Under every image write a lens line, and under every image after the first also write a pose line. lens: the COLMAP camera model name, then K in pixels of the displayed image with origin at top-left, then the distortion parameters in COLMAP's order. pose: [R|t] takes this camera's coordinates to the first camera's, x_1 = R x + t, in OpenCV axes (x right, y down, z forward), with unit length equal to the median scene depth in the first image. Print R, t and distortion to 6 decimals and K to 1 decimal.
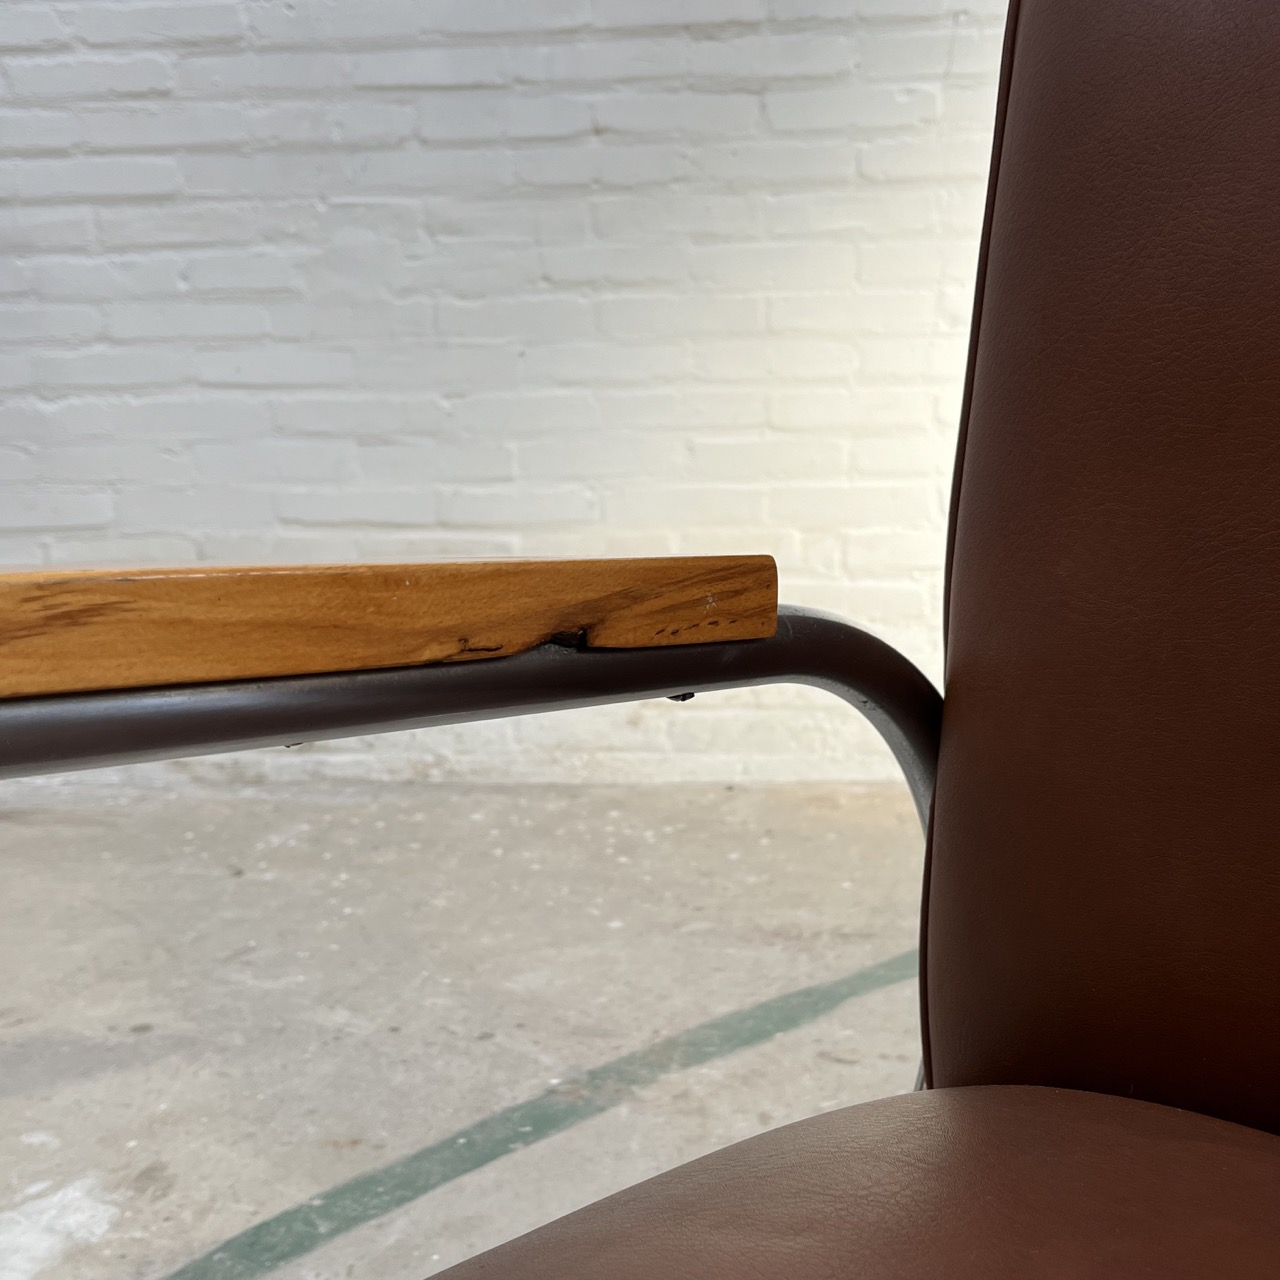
lens RADIAL K [[1608.4, 0, 629.2], [0, 1608.4, 639.0], [0, 0, 1]] dist [0.015556, 0.028813]
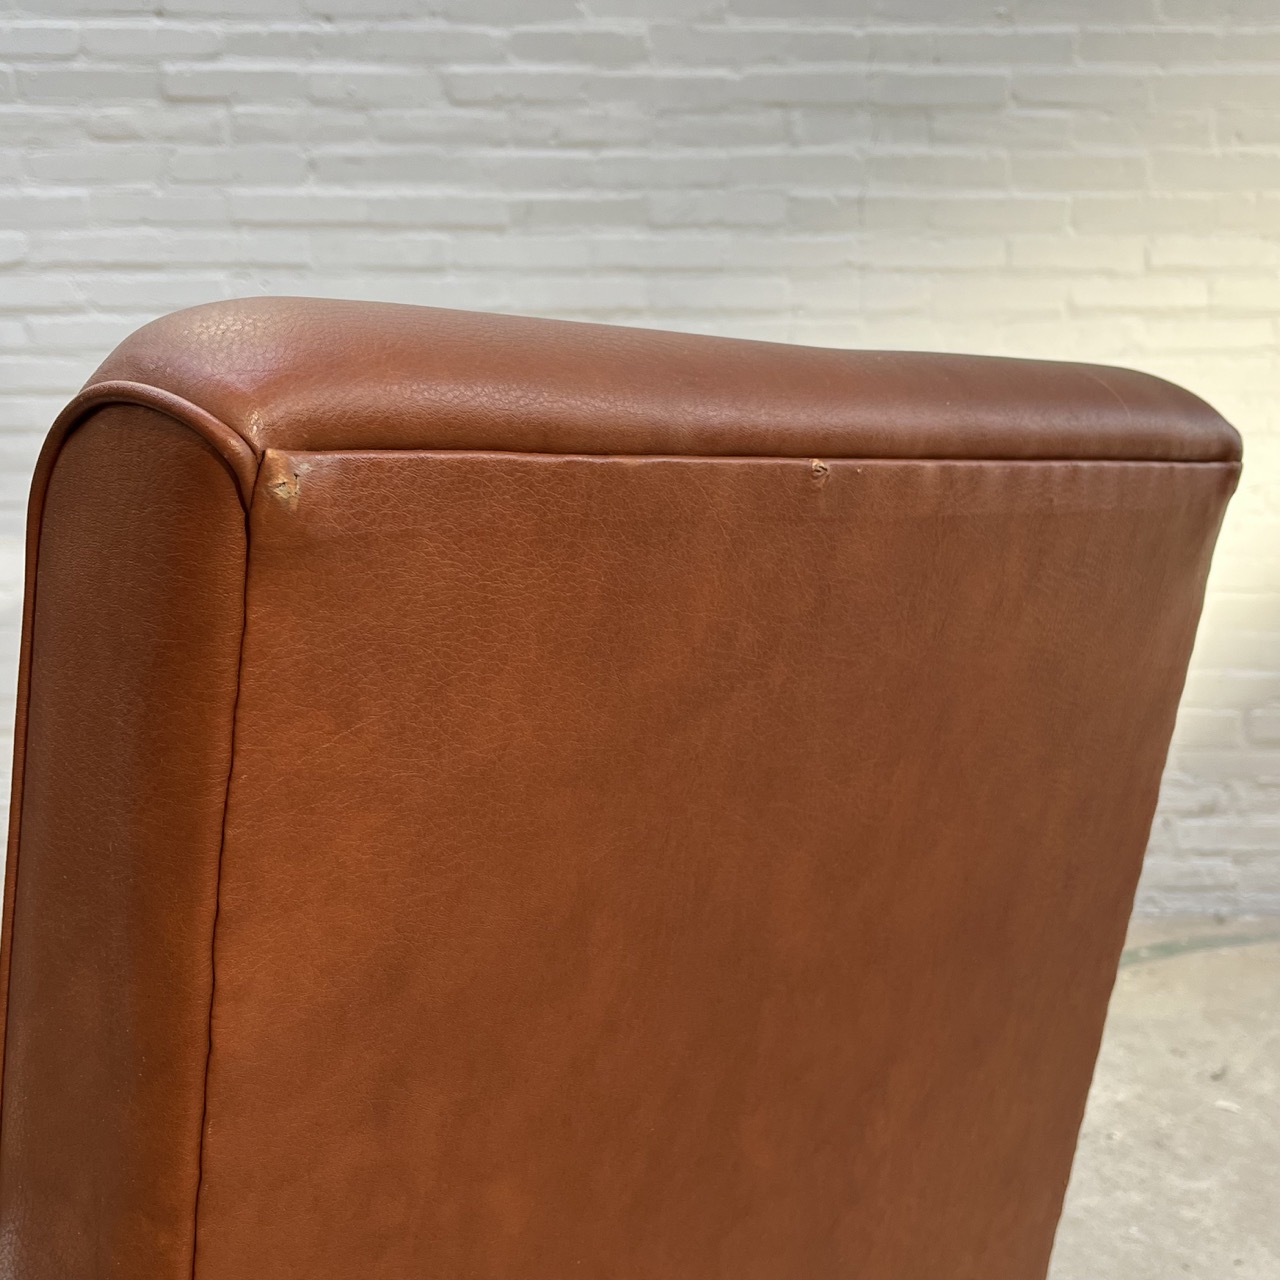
lens RADIAL K [[1597.7, 0, 642.6], [0, 1597.7, 646.9], [0, 0, 1]] dist [0.013533, 0.008505]
pose [[0.997066, 0.011641, 0.075653, -0.011053], [-0.008149, 0.998894, -0.046308, -0.056384], [-0.076109, 0.045556, 0.996058, -0.232870]]
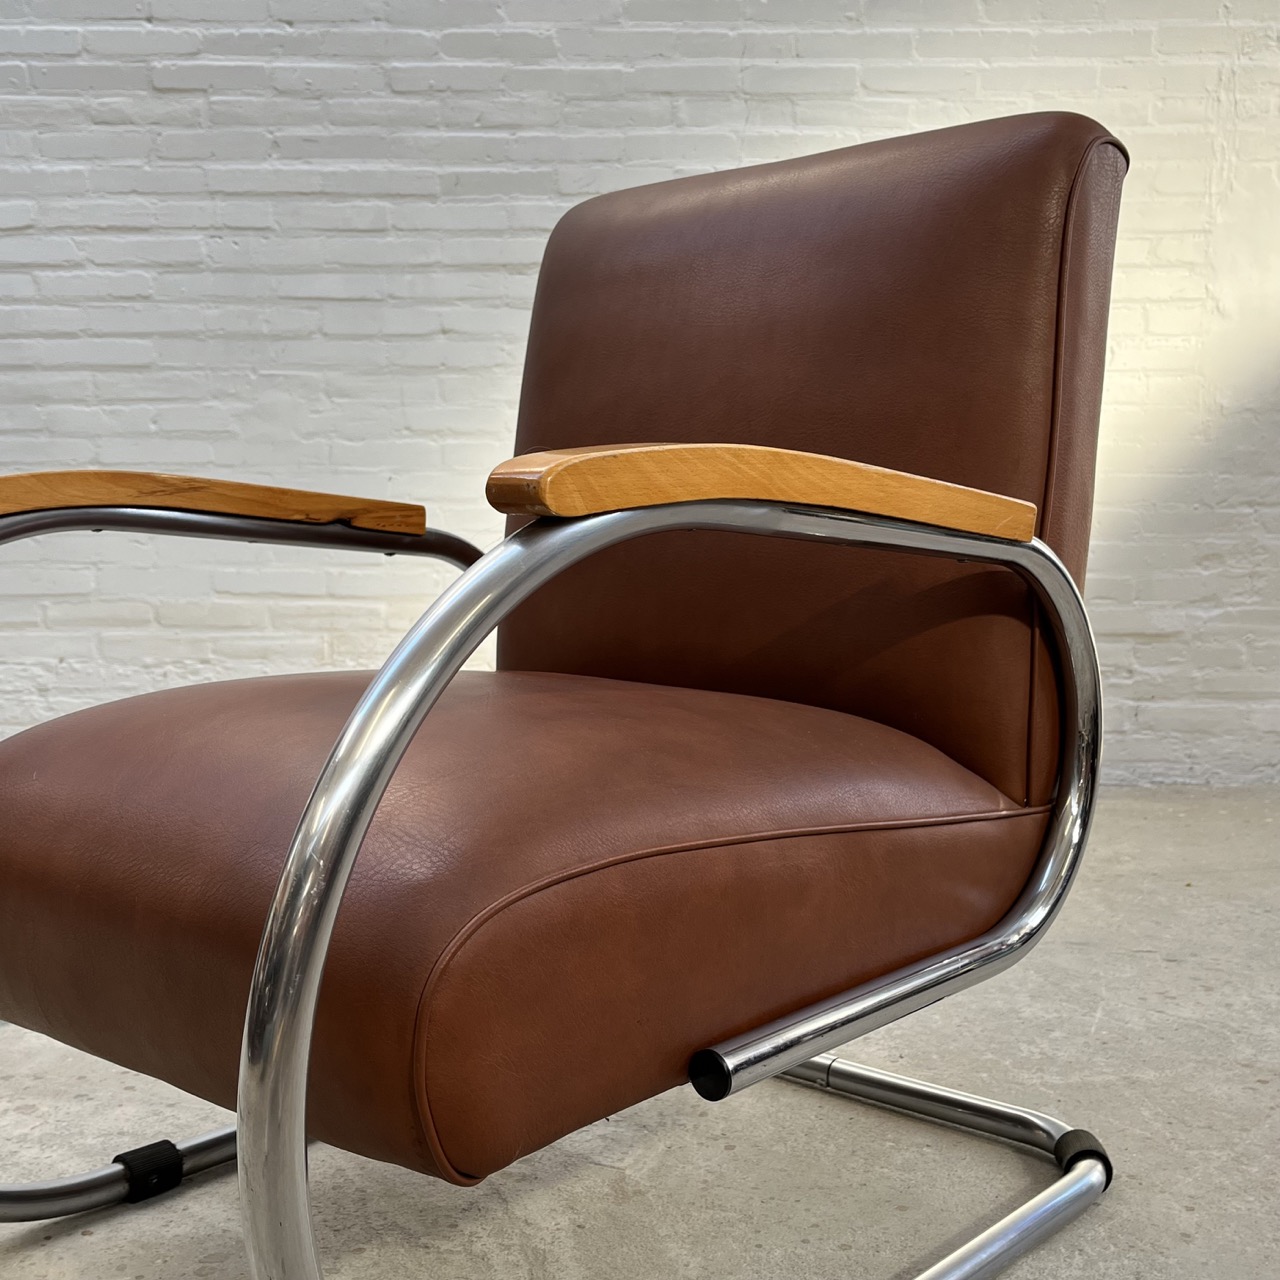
lens RADIAL K [[1597.7, 0, 642.6], [0, 1597.7, 646.9], [0, 0, 1]] dist [0.013533, 0.008505]
pose [[0.997858, 0.016817, 0.063222, 0.072952], [-0.010541, 0.995099, -0.098325, 0.113492], [-0.064565, 0.097448, 0.993144, -0.433790]]
